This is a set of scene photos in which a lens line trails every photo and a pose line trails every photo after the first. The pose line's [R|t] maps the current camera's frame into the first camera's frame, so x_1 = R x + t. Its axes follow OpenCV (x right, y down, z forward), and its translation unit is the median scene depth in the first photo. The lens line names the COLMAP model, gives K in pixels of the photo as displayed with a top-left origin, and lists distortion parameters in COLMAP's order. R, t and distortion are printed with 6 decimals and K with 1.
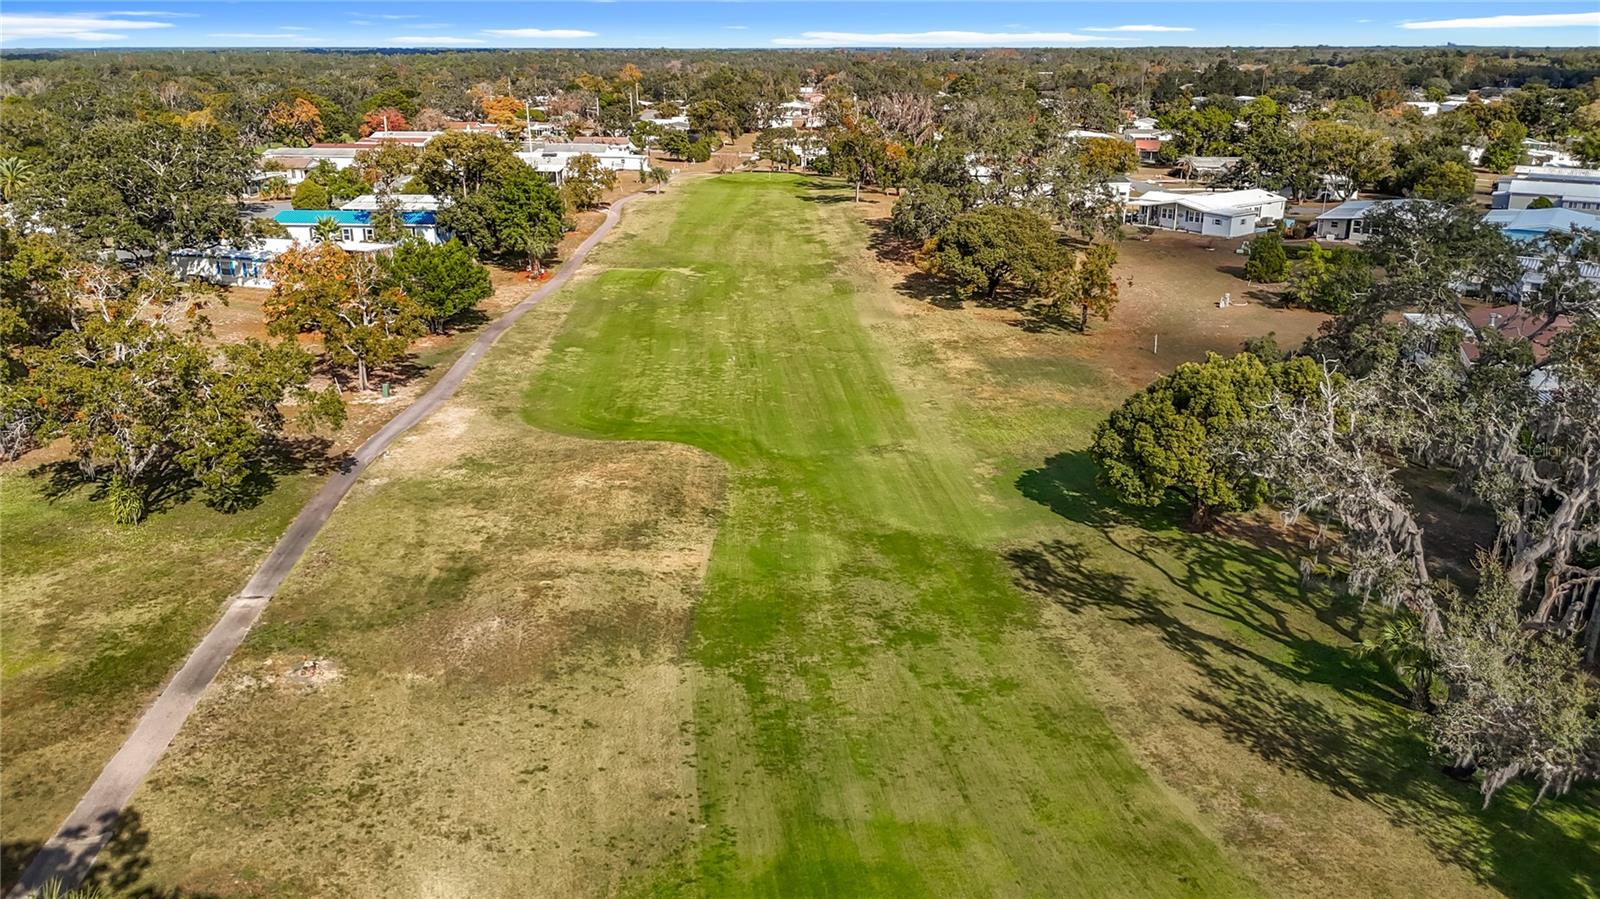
lens RADIAL K [[1182.4, 0, 800.0], [0, 1182.4, 449.5], [0, 0, 1]] dist [0.088512, -0.103386]
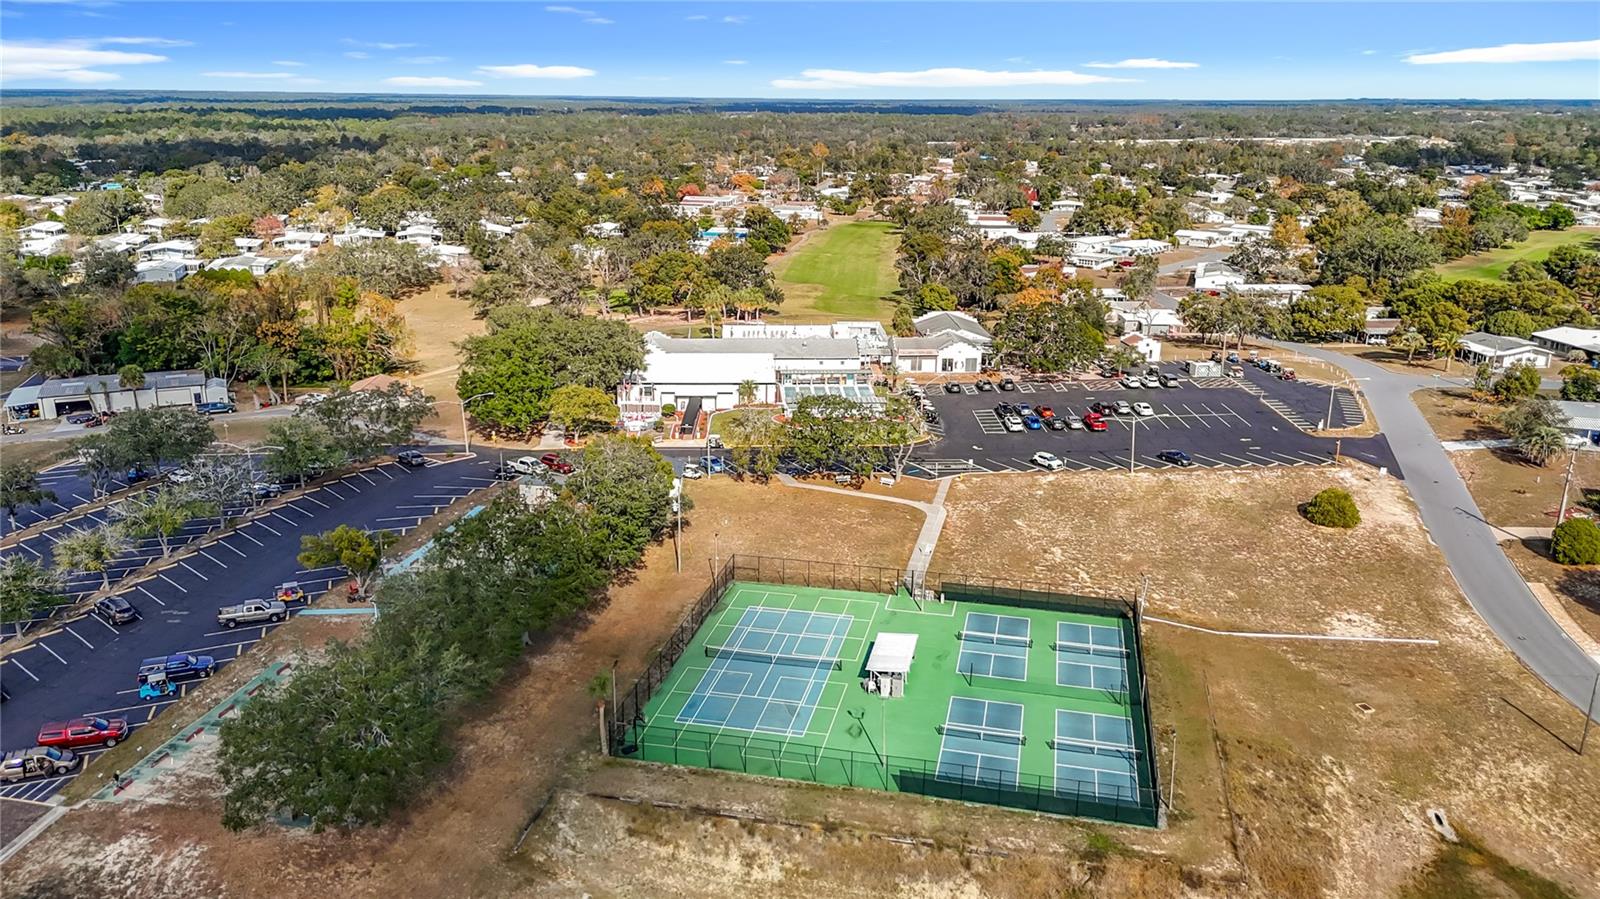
lens RADIAL K [[1182.4, 0, 800.0], [0, 1182.4, 449.5], [0, 0, 1]] dist [0.088512, -0.103386]
pose [[0.987884, 0.048496, -0.147424, 0.249212], [-0.053826, 0.998025, -0.032378, 0.370606], [0.145562, 0.039921, 0.988543, -1.631286]]
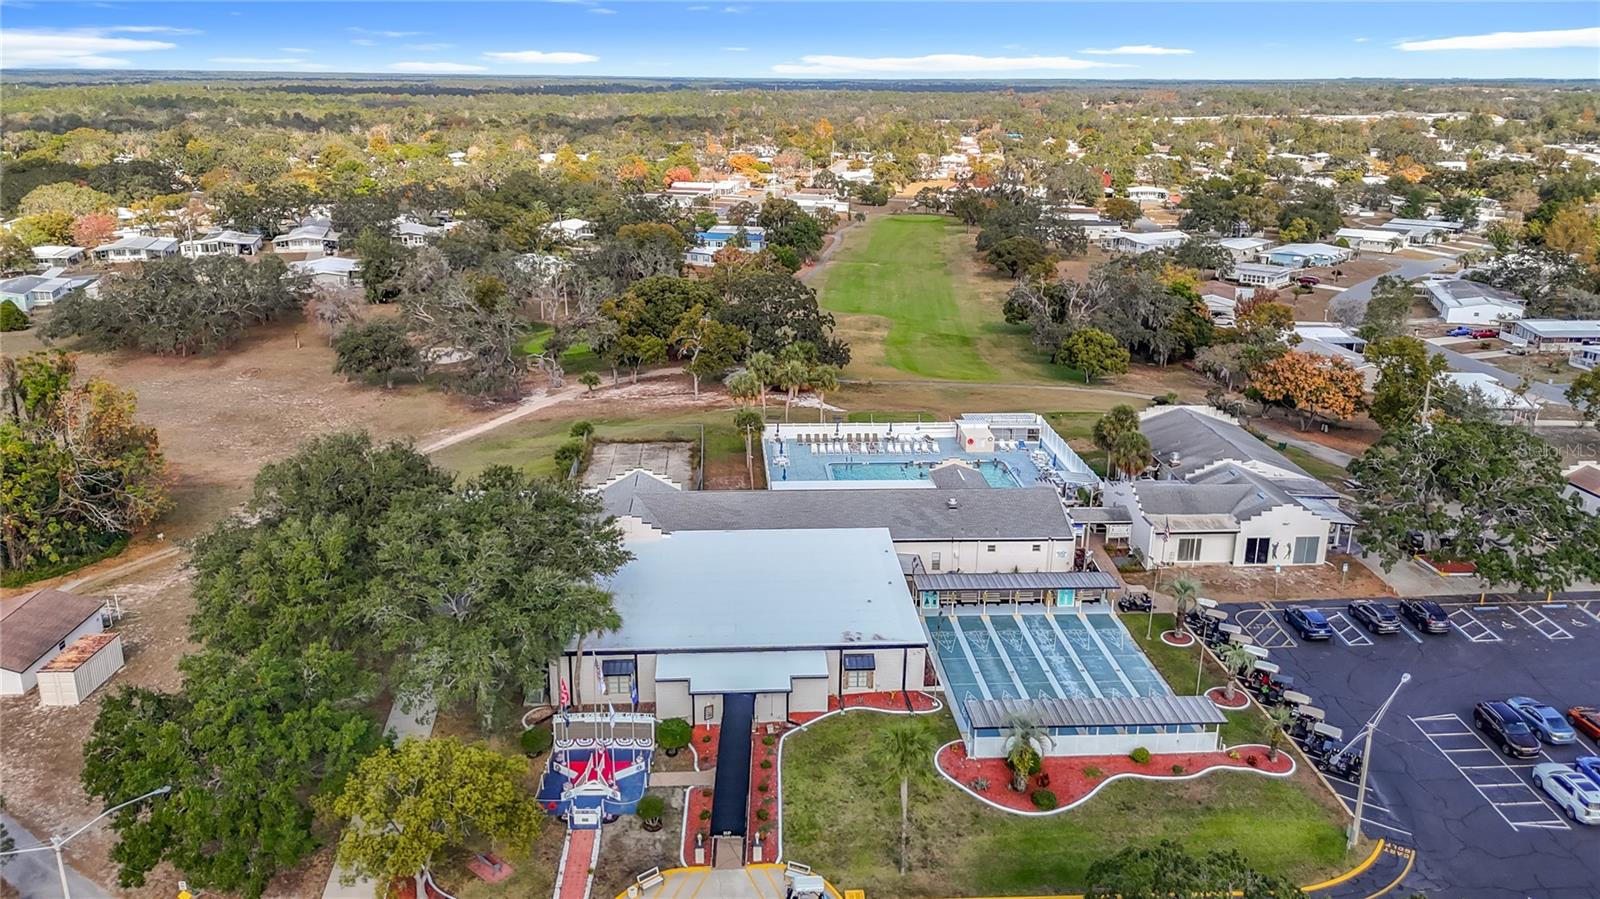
lens RADIAL K [[1182.4, 0, 800.0], [0, 1182.4, 449.5], [0, 0, 1]] dist [0.088512, -0.103386]
pose [[0.990065, 0.045431, -0.133069, 0.058040], [-0.048307, 0.998662, -0.018465, 0.197735], [0.132052, 0.024710, 0.990935, -0.975098]]
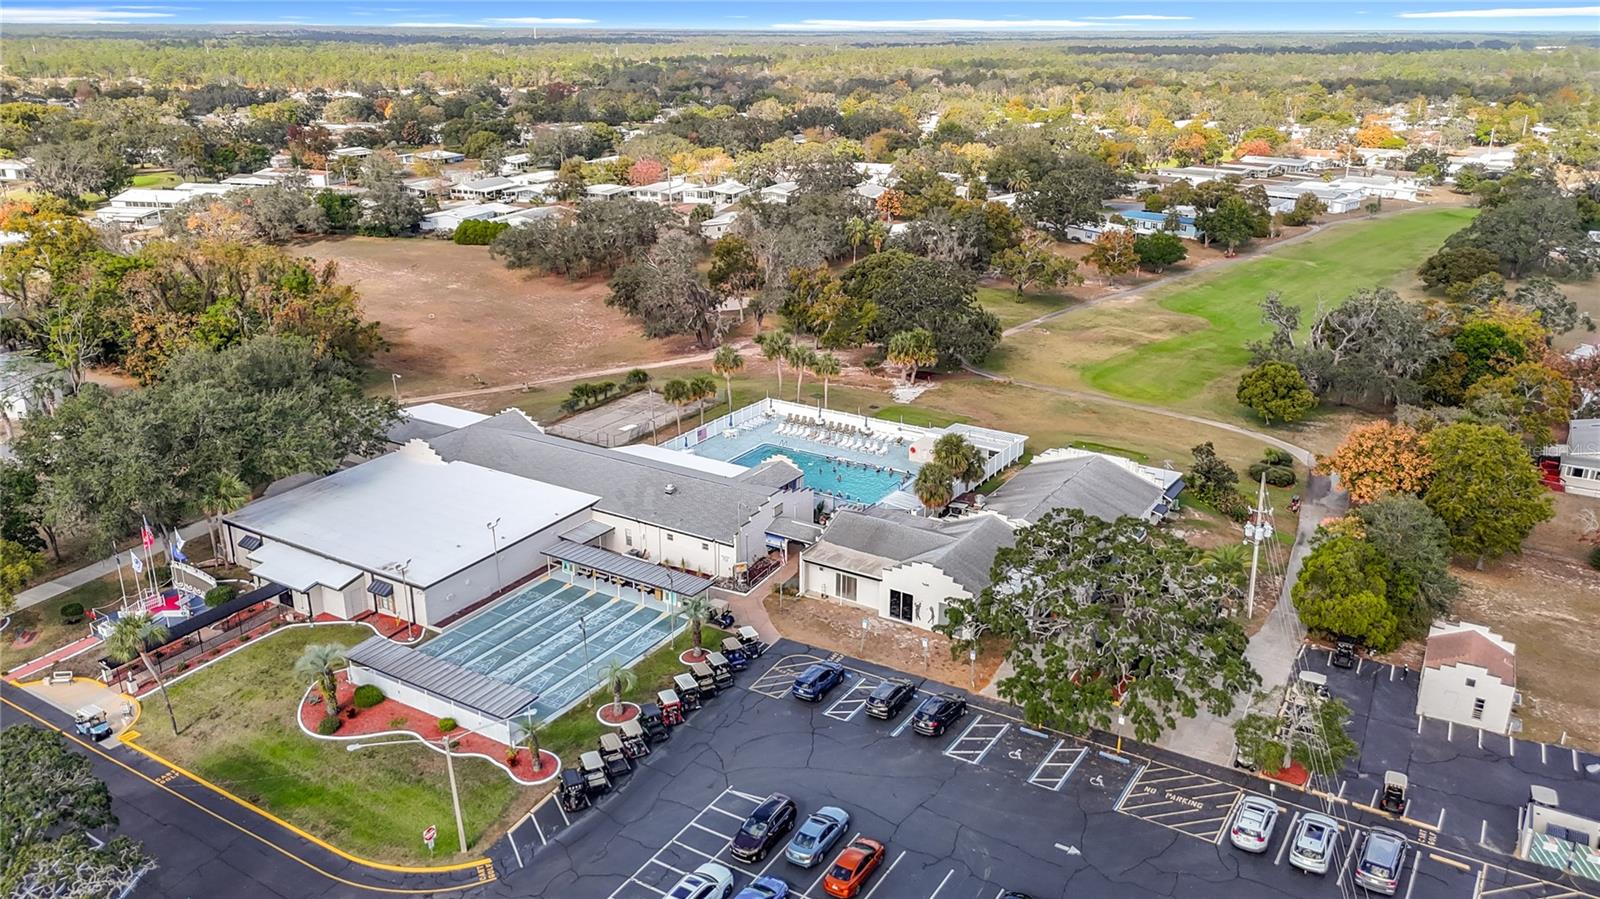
lens RADIAL K [[1182.4, 0, 800.0], [0, 1182.4, 449.5], [0, 0, 1]] dist [0.088512, -0.103386]
pose [[0.726399, 0.225885, -0.649092, 0.525965], [-0.218657, 0.971329, 0.093325, 0.113439], [0.651562, 0.074137, 0.754964, -0.787481]]
